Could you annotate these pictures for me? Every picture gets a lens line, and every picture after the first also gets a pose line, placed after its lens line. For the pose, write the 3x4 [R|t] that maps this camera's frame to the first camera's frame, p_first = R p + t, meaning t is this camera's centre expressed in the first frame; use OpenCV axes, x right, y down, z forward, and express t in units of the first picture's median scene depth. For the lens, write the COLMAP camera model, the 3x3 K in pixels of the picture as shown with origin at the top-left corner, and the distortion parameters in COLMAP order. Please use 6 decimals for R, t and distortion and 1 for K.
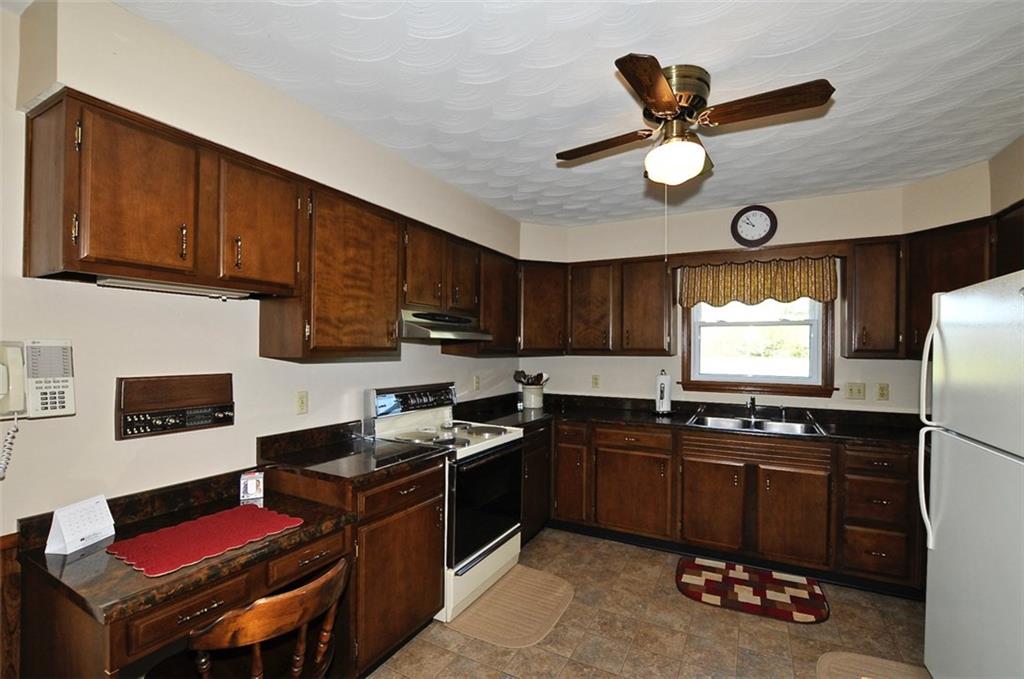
lens RADIAL K [[458.7, 0, 512.8], [0, 458.7, 342.5], [0, 0, 1]] dist [-0.011609, 0.000174]
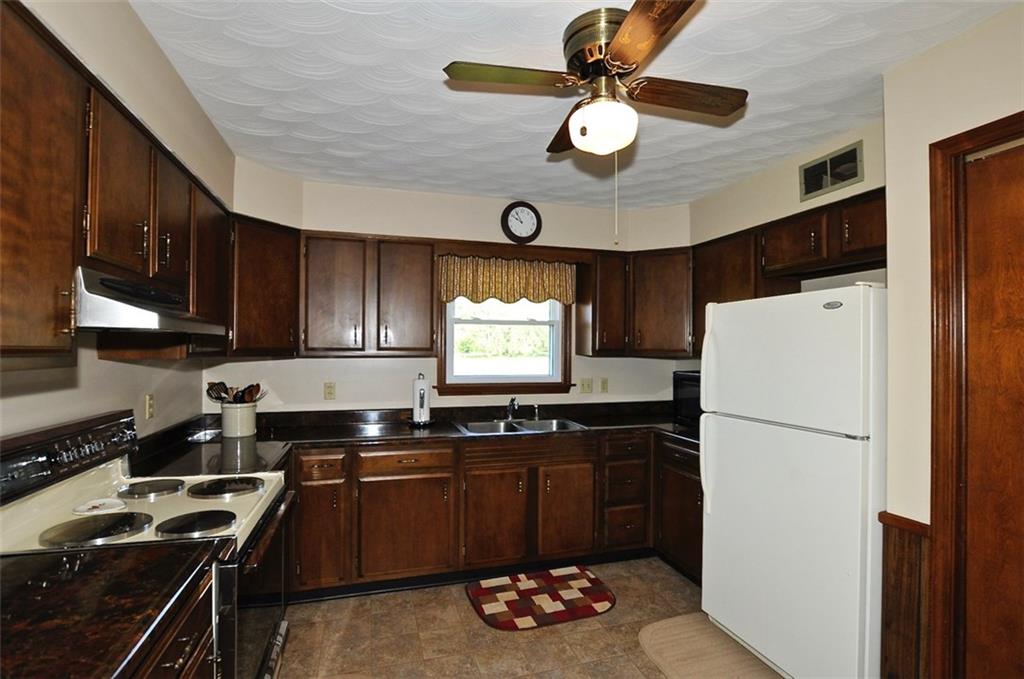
lens RADIAL K [[488.0, 0, 511.7], [0, 488.0, 344.0], [0, 0, 1]] dist [-0.017418, 0.002845]
pose [[0.711668, 0.004233, 0.702503, -0.238252], [-0.009214, 0.999952, 0.003309, 0.001594], [-0.702456, -0.008828, 0.711673, 0.292724]]
